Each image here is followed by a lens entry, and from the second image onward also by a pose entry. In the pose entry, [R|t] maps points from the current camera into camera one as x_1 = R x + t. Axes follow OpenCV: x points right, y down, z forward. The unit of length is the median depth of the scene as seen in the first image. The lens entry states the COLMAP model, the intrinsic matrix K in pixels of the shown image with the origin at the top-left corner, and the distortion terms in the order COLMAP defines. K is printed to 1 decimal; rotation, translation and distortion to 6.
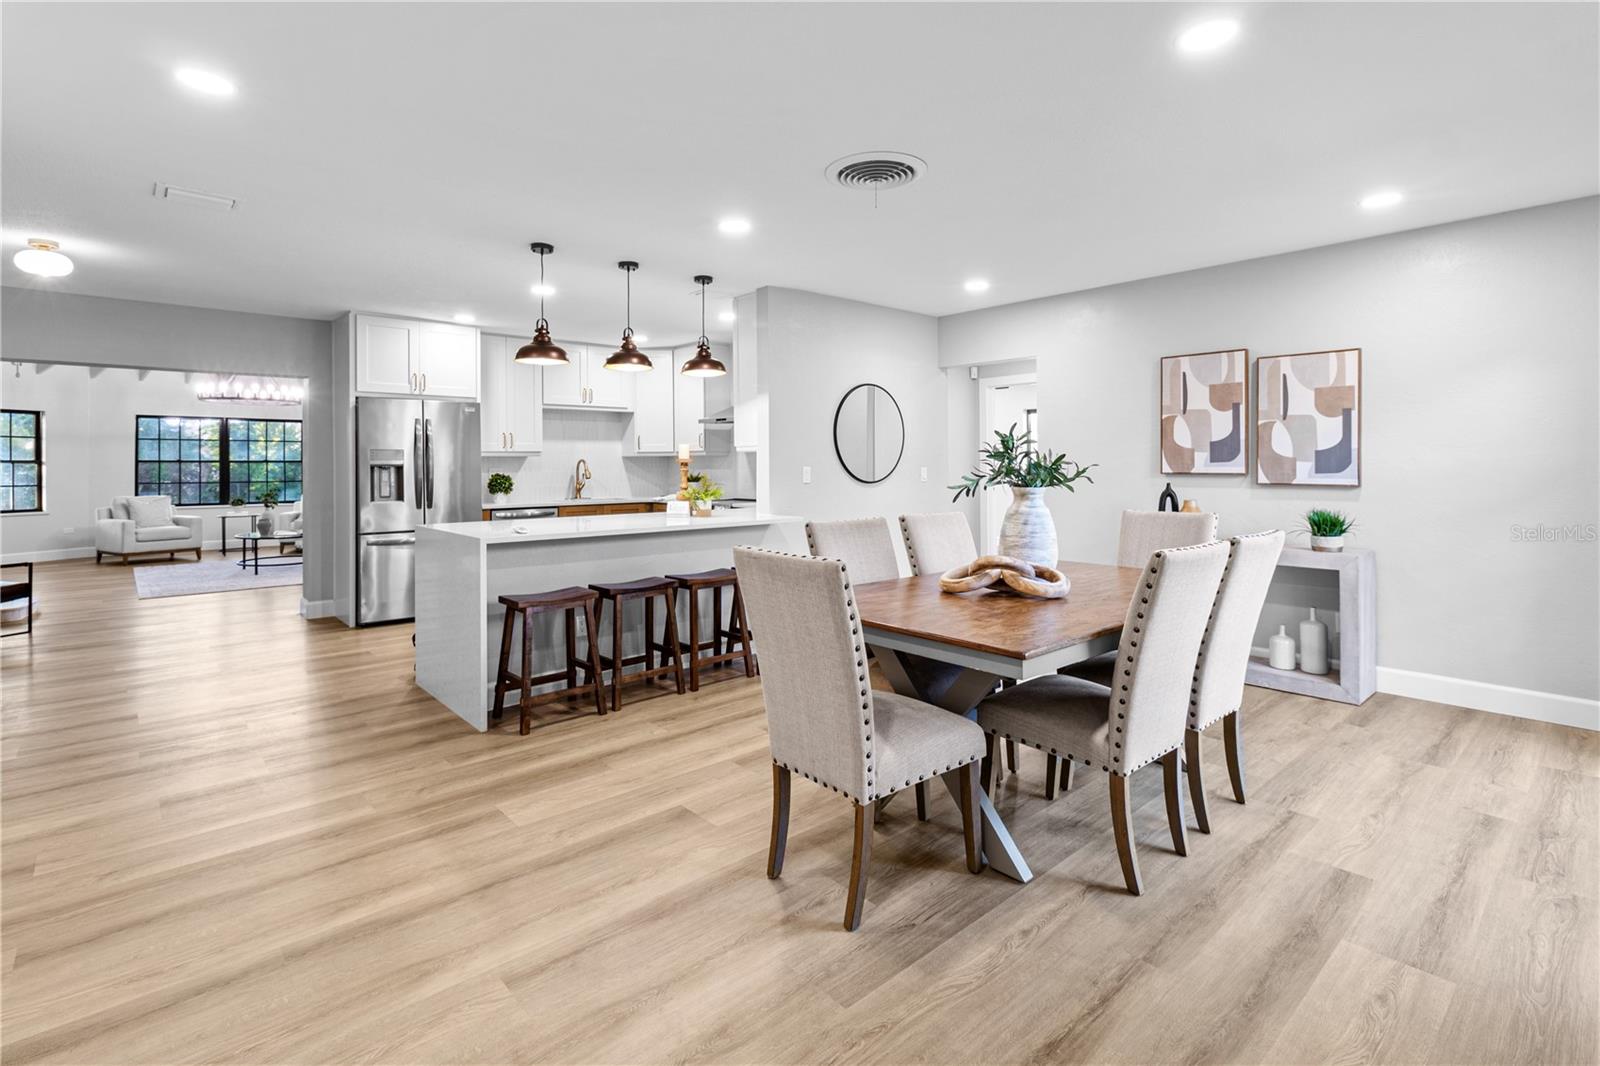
lens RADIAL K [[760.8, 0, 799.7], [0, 760.8, 467.7], [0, 0, 1]] dist [0.001363, 0.000922]
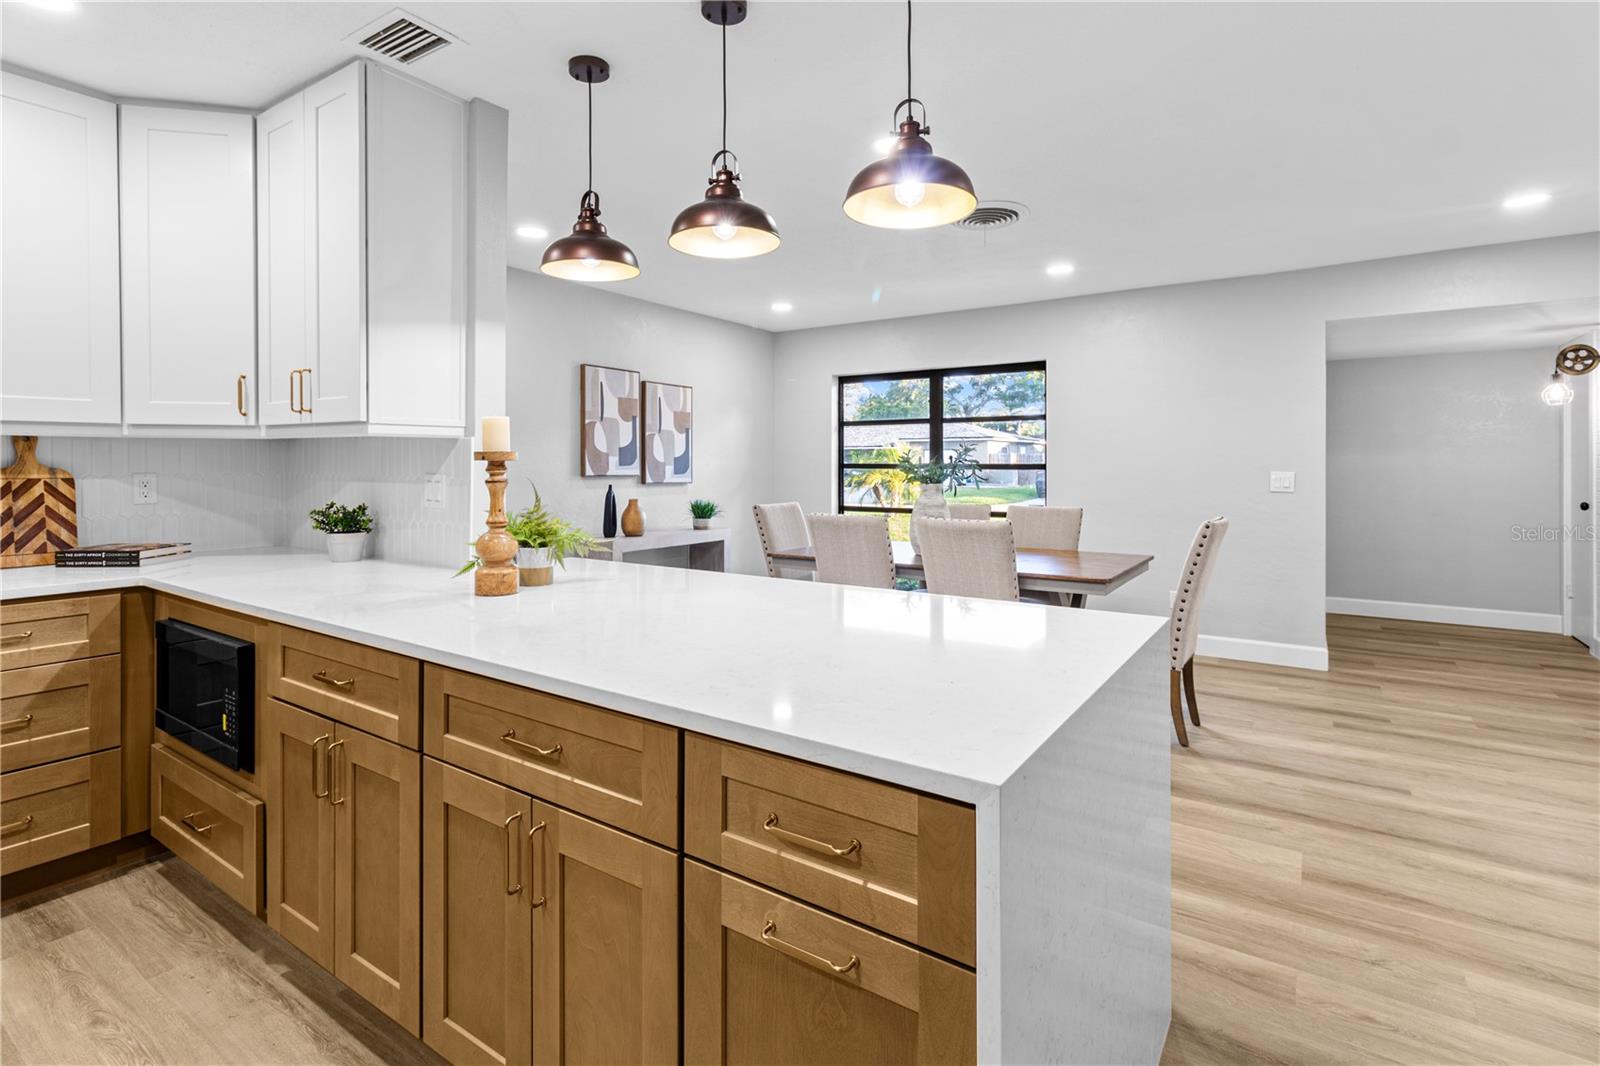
lens RADIAL K [[760.8, 0, 807.1], [0, 760.8, 471.6], [0, 0, 1]] dist [0.001363, 0.000922]
pose [[-0.252819, -0.002365, 0.967511, -0.568254], [0.004058, 0.999986, 0.003505, -0.001278], [-0.967505, 0.004813, -0.252806, 0.925125]]
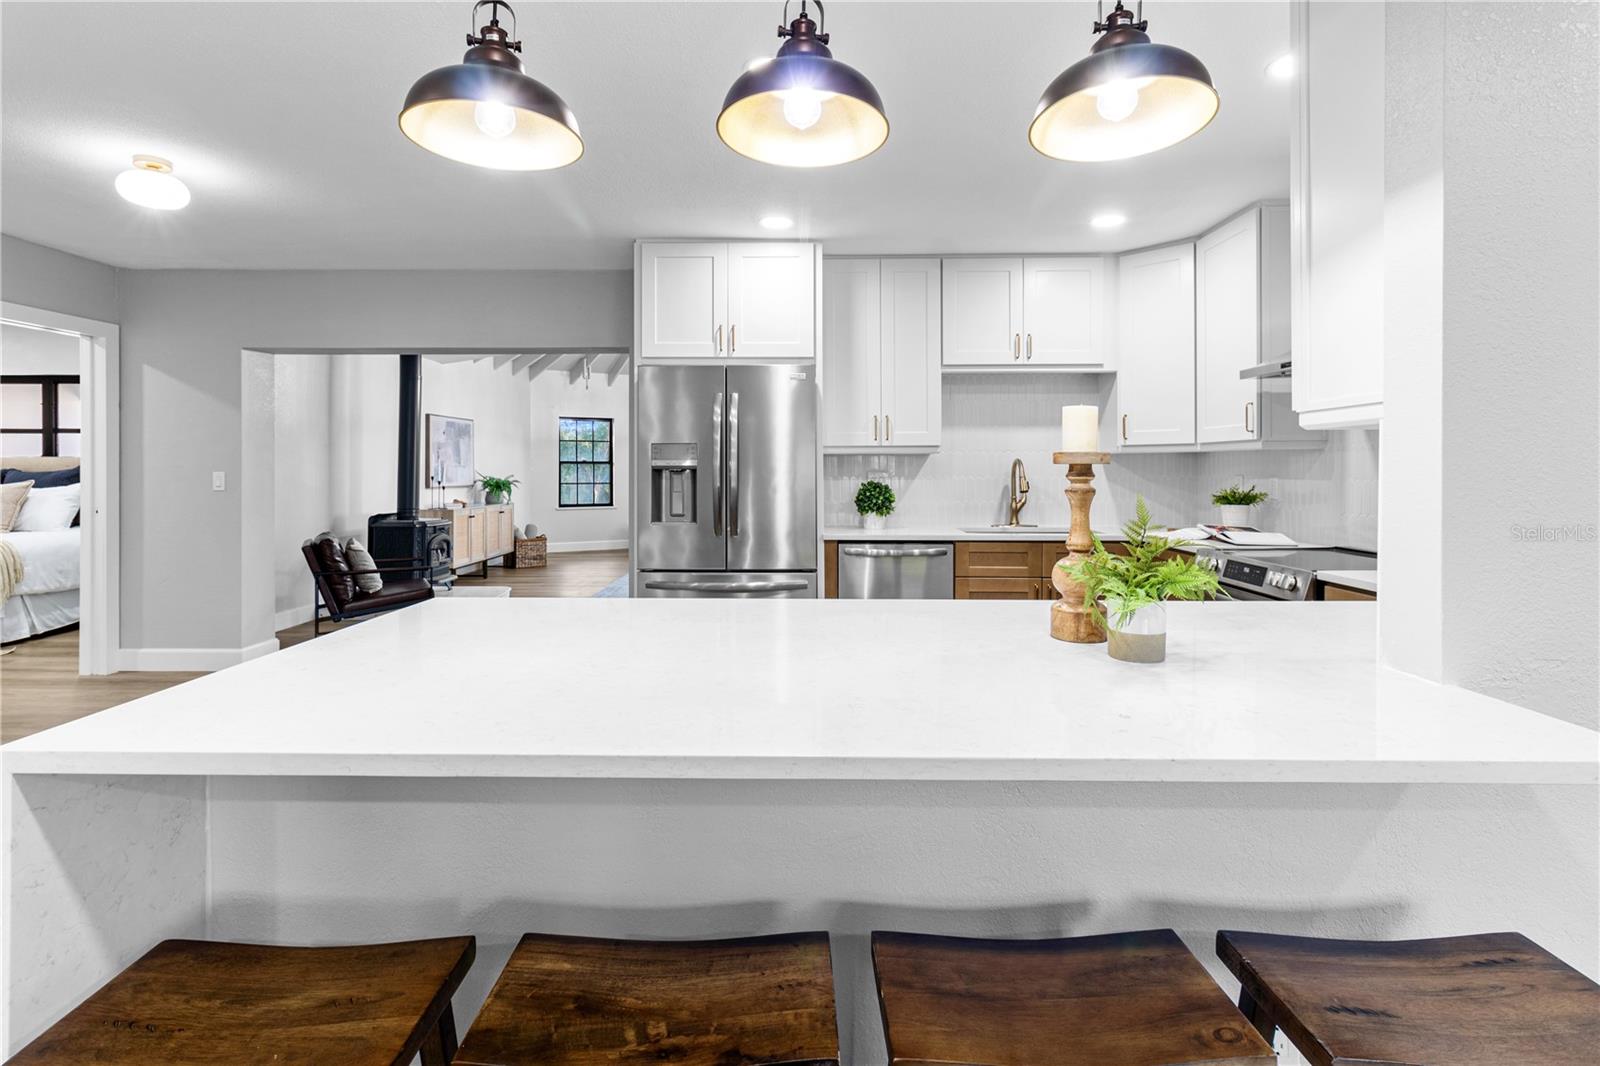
lens RADIAL K [[760.8, 0, 797.4], [0, 760.8, 466.1], [0, 0, 1]] dist [0.001363, 0.000922]
pose [[0.736543, 0.003097, -0.676383, -0.026837], [-0.006174, 0.999979, -0.002145, -0.004324], [0.676362, 0.005756, 0.736547, 0.676611]]
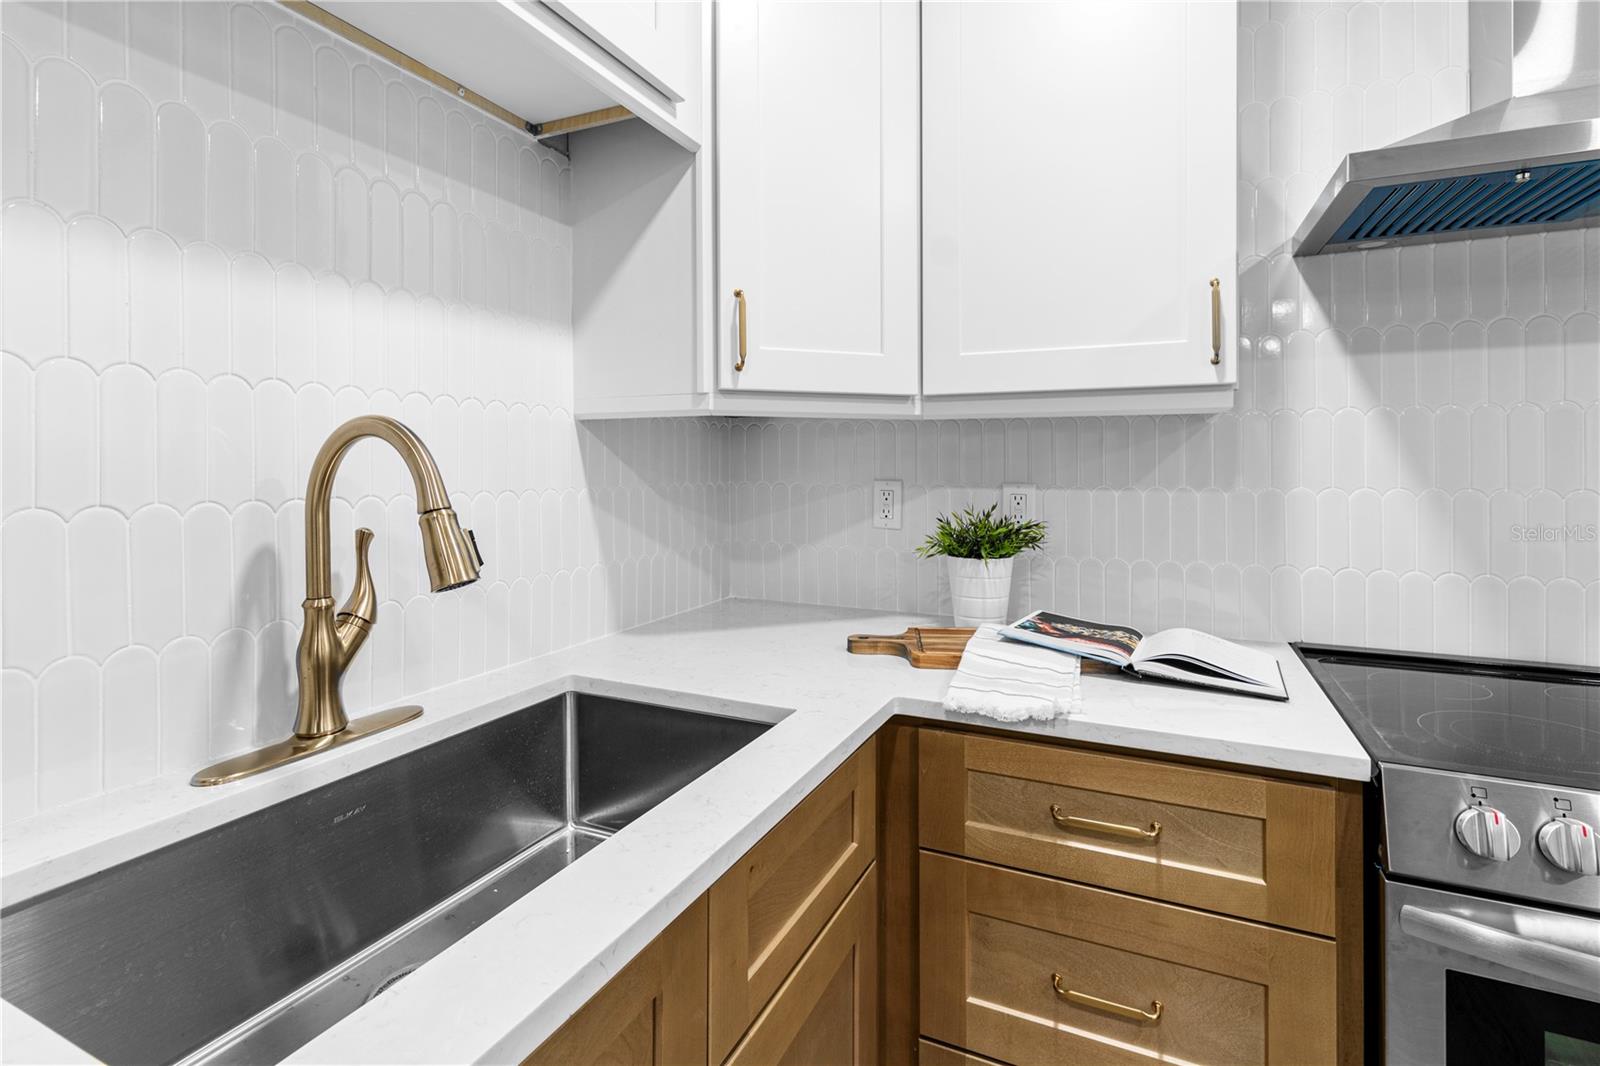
lens RADIAL K [[760.8, 0, 799.2], [0, 760.8, 463.1], [0, 0, 1]] dist [0.001363, 0.000922]
pose [[0.918387, 0.004493, 0.395657, -0.401506], [-0.001839, 0.999973, -0.007086, -0.004371], [-0.395678, 0.005780, 0.918371, 1.277281]]
